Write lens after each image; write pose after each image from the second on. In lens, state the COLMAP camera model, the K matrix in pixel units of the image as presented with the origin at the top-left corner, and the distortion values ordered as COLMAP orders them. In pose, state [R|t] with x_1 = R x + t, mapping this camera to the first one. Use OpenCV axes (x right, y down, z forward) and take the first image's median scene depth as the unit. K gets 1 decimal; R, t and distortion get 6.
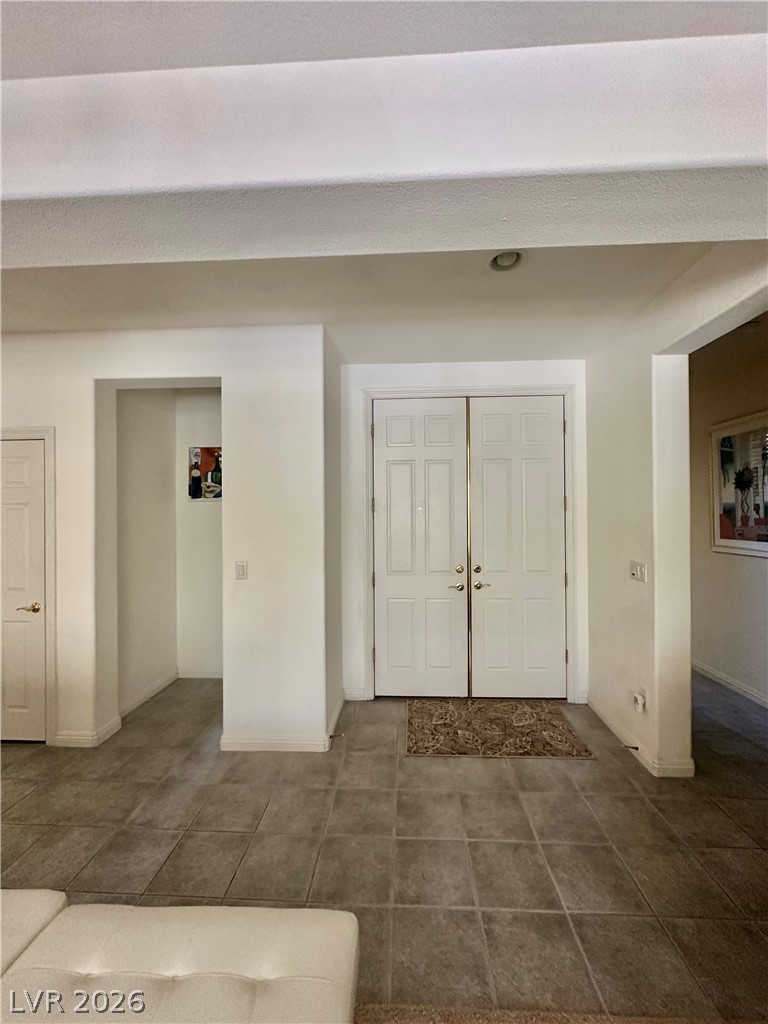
lens RADIAL K [[408.7, 0, 387.5], [0, 408.7, 522.7], [0, 0, 1]] dist [-0.003754, -0.000083]
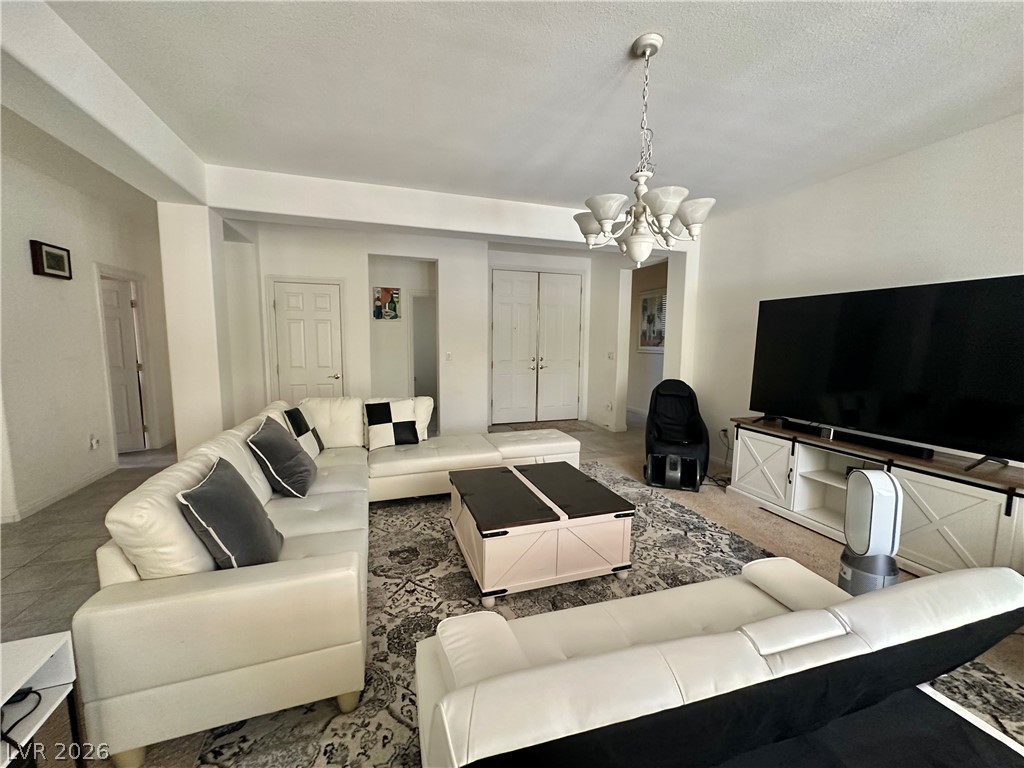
lens RADIAL K [[396.9, 0, 508.0], [0, 396.9, 403.5], [0, 0, 1]] dist [-0.009986, 0.000142]
pose [[0.939227, -0.039310, 0.341040, -0.622000], [-0.009617, 0.990020, 0.140600, 0.054999], [-0.343163, -0.135335, 0.929475, -0.819205]]
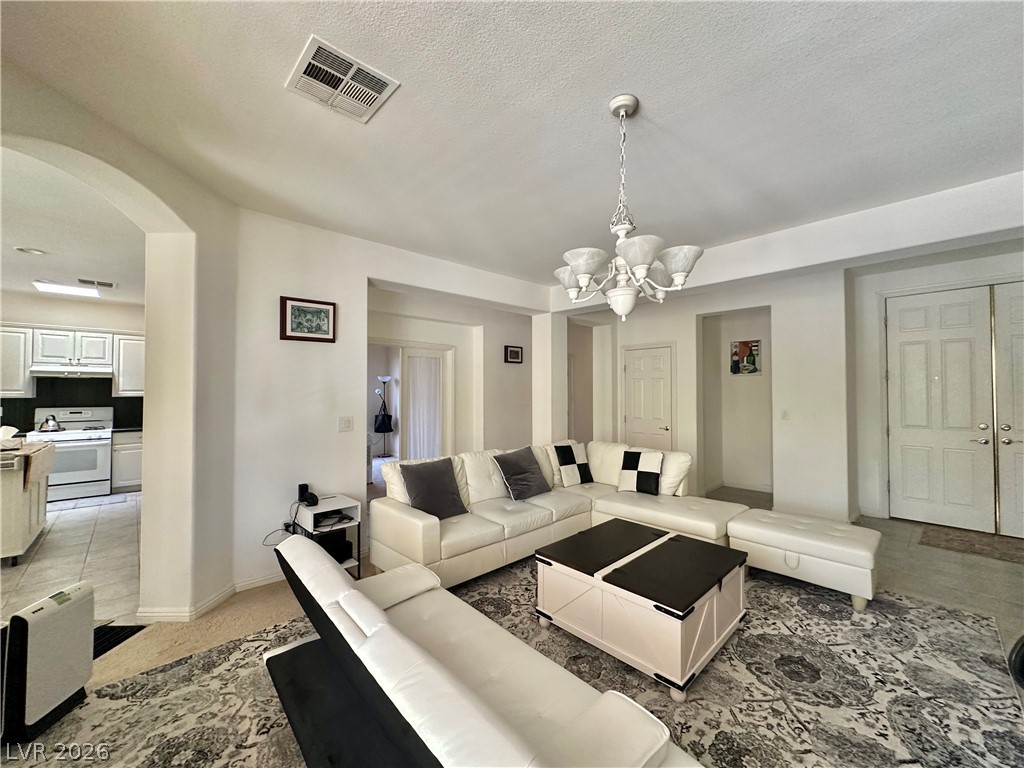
lens RADIAL K [[408.7, 0, 512.0], [0, 408.7, 384.0], [0, 0, 1]] dist [-0.003754, -0.000083]
pose [[0.715034, -0.007083, -0.699053, 0.019716], [-0.016675, 0.999491, -0.027183, 0.042492], [0.698890, 0.031093, 0.714553, -0.851378]]
